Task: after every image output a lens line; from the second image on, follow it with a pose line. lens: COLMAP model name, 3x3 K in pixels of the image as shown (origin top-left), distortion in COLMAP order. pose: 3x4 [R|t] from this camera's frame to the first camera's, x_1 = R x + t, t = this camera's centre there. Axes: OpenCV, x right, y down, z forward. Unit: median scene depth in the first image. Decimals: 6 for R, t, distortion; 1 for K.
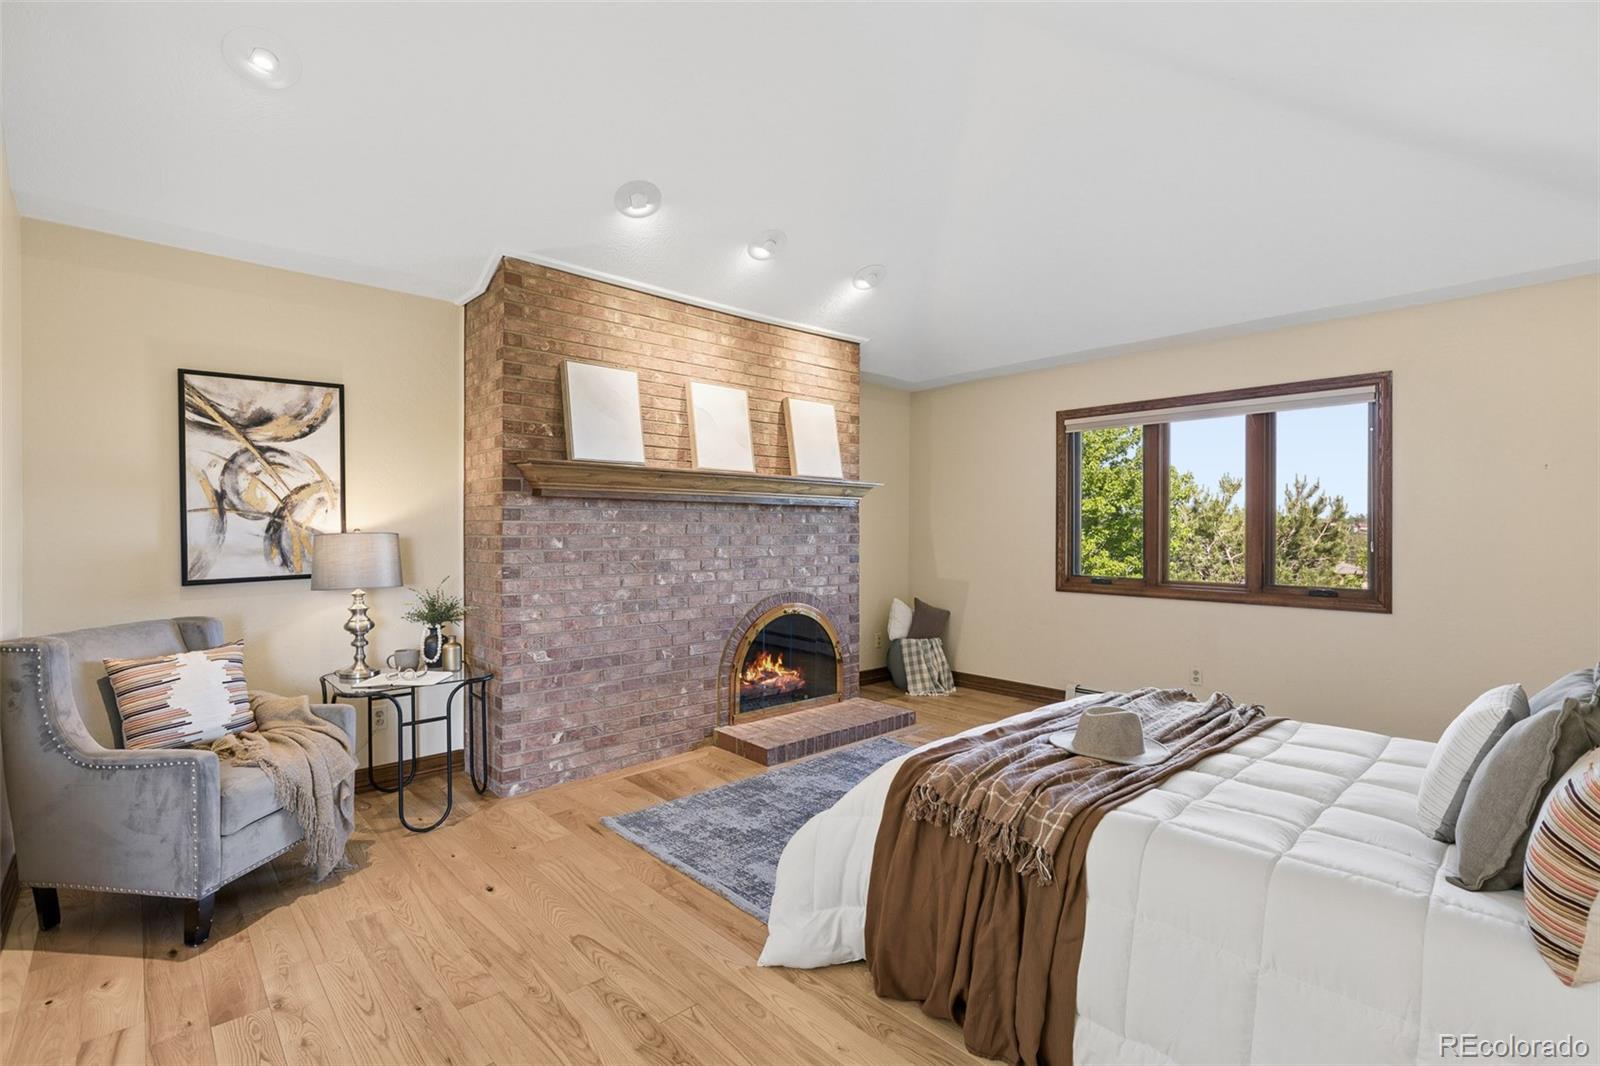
lens RADIAL K [[729.5, 0, 798.4], [0, 729.5, 536.5], [0, 0, 1]] dist [-0.018670, 0.004445]
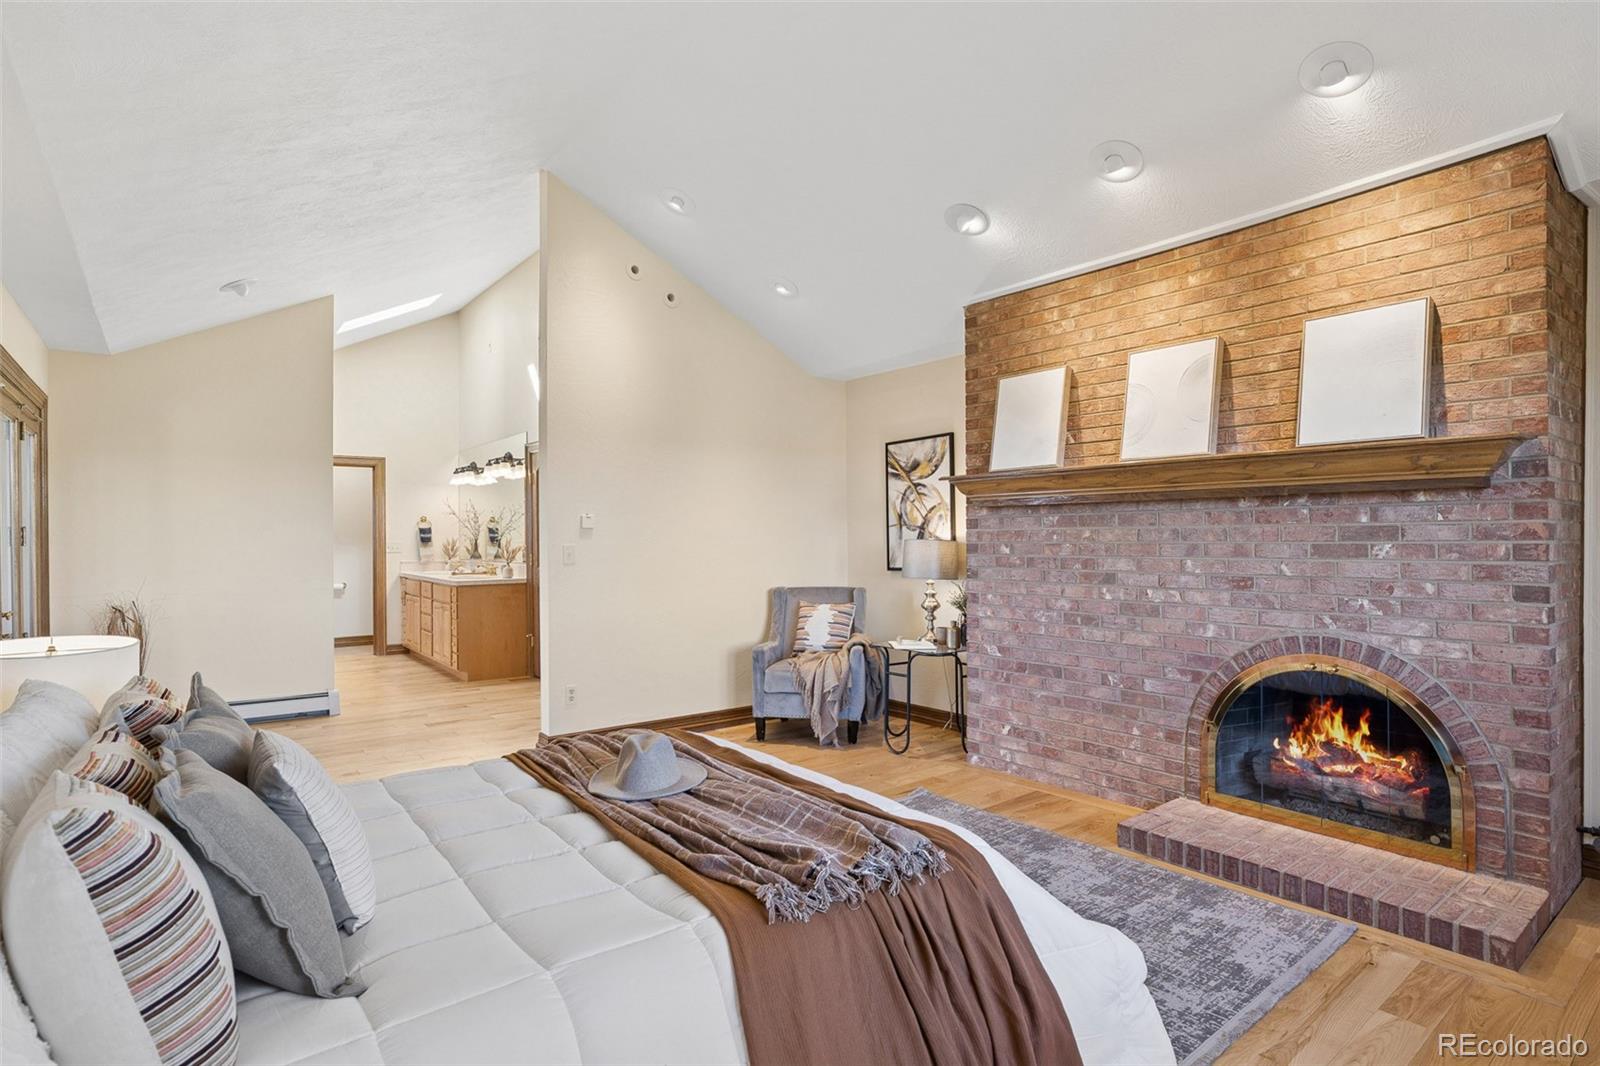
lens RADIAL K [[788.0, 0, 800.2], [0, 788.0, 543.6], [0, 0, 1]] dist [-0.002891, -0.000247]
pose [[-0.059557, 0.006492, -0.998204, 0.806391], [-0.003459, 0.999972, 0.006710, -0.005300], [0.998219, 0.003853, -0.059533, 0.723503]]
